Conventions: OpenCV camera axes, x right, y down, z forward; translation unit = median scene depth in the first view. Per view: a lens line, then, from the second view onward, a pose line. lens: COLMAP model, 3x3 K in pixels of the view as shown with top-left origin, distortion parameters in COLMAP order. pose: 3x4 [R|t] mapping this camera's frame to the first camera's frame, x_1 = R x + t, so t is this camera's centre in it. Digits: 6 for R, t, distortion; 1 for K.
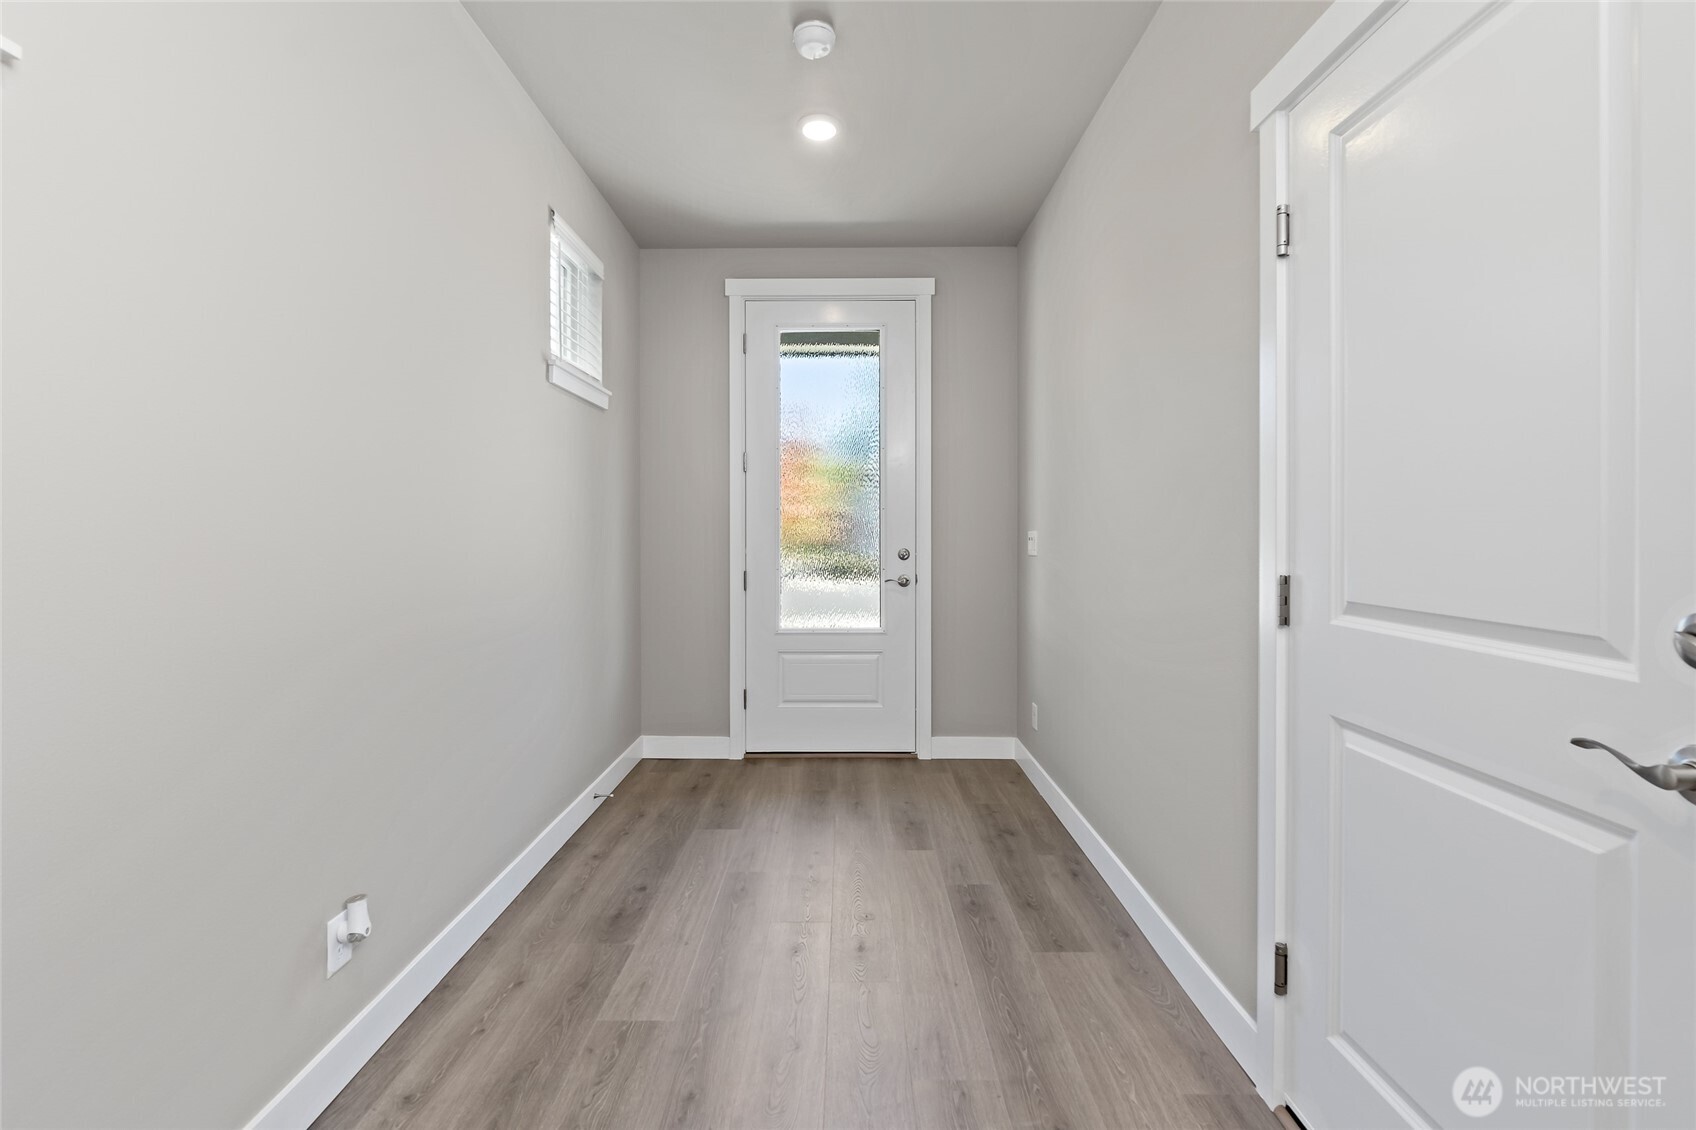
lens RADIAL K [[751.2, 0, 840.8], [0, 751.2, 535.9], [0, 0, 1]] dist [0.000770, 0.000667]
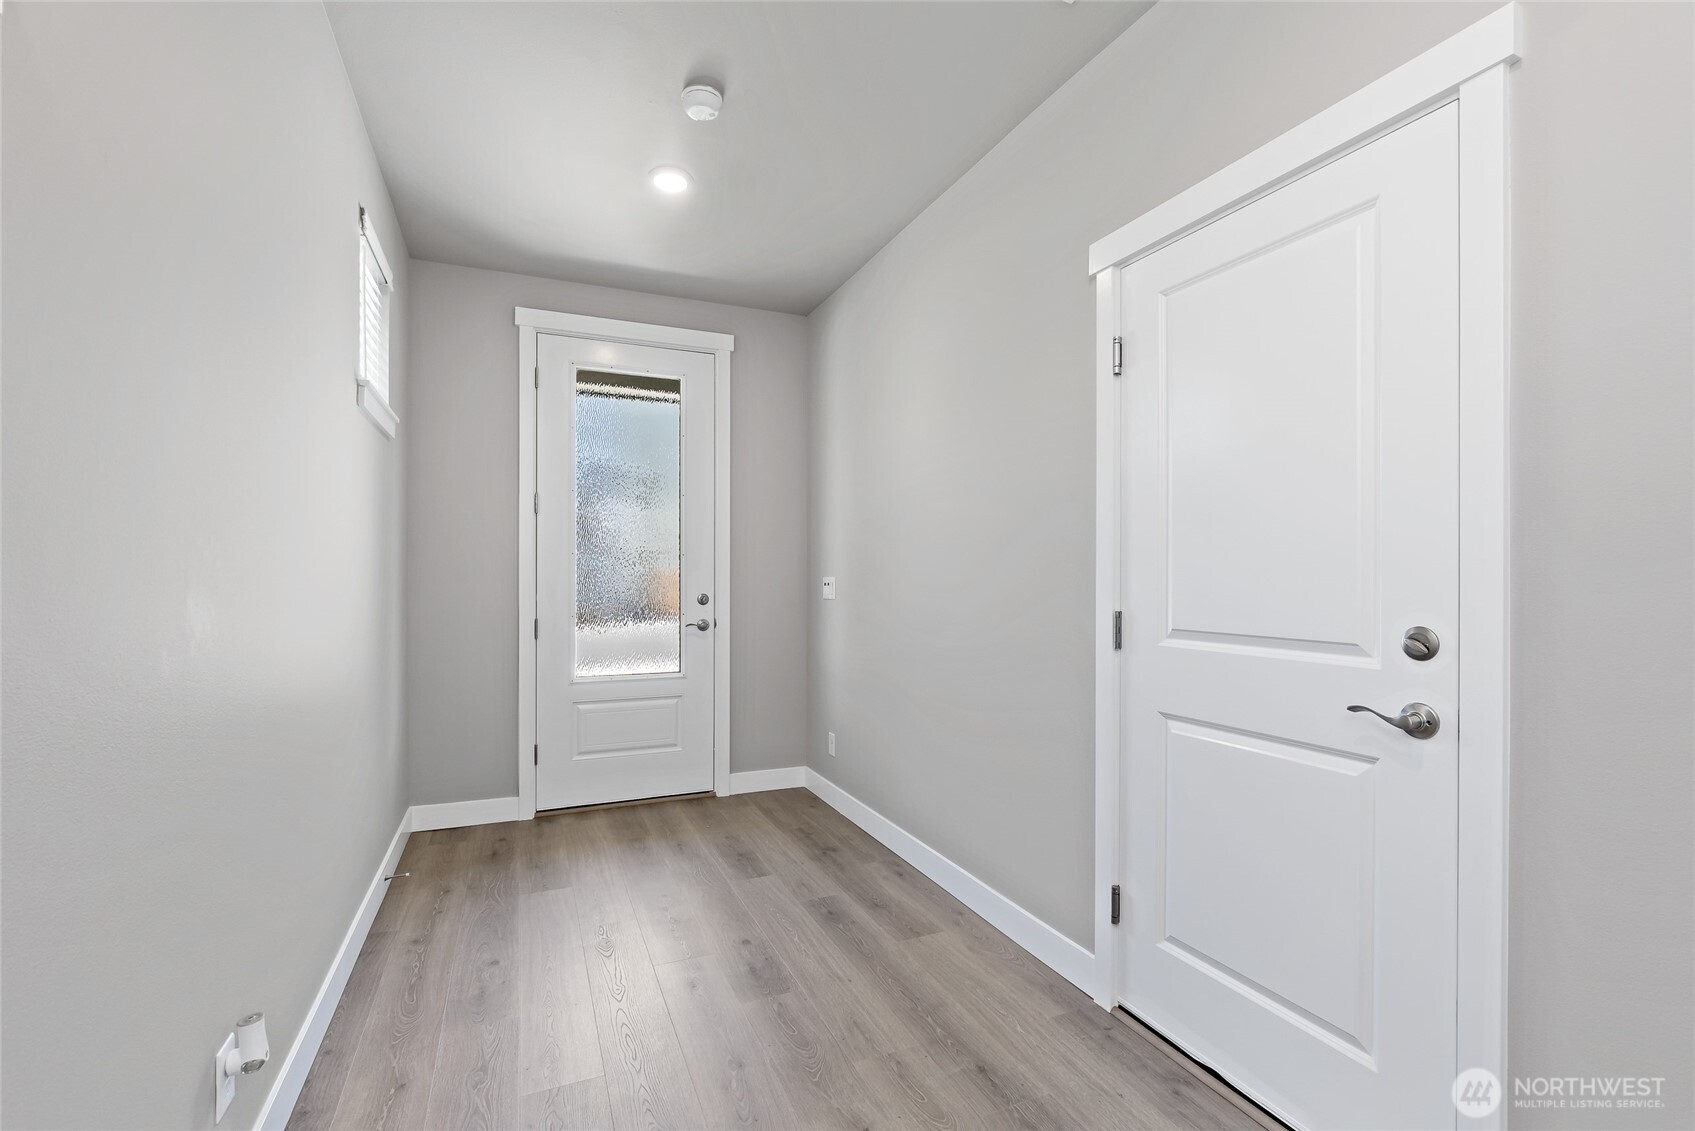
lens RADIAL K [[743.8, 0, 839.5], [0, 743.8, 576.8], [0, 0, 1]] dist [-0.000121, 0.000823]
pose [[0.914858, 0.002669, 0.403768, -0.287539], [-0.000464, 0.999984, -0.005557, -0.001064], [-0.403776, 0.004897, 0.914845, -0.013425]]
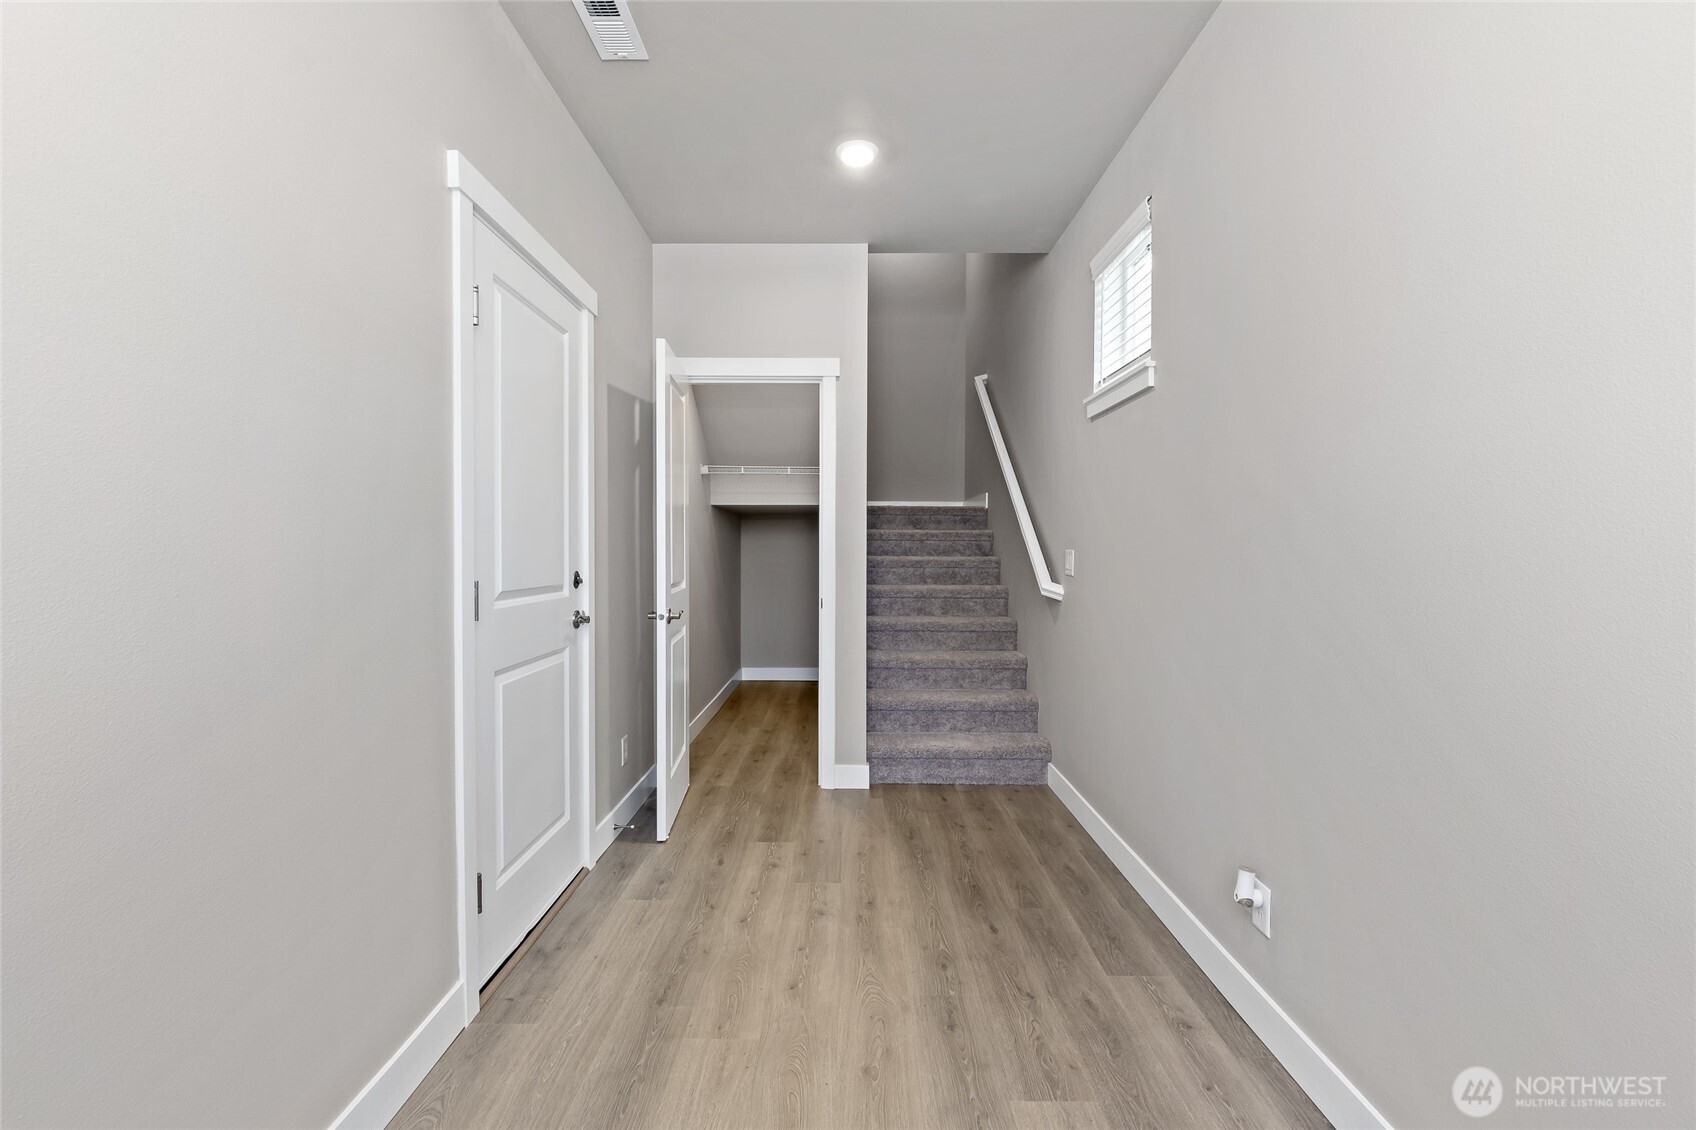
lens RADIAL K [[740.2, 0, 852.3], [0, 740.2, 558.2], [0, 0, 1]] dist [-0.002290, 0.000347]
pose [[-0.999899, -0.004726, -0.013377, -0.018695], [-0.005006, 0.999768, 0.020949, -0.010959], [0.013275, 0.021013, -0.999691, 1.592072]]
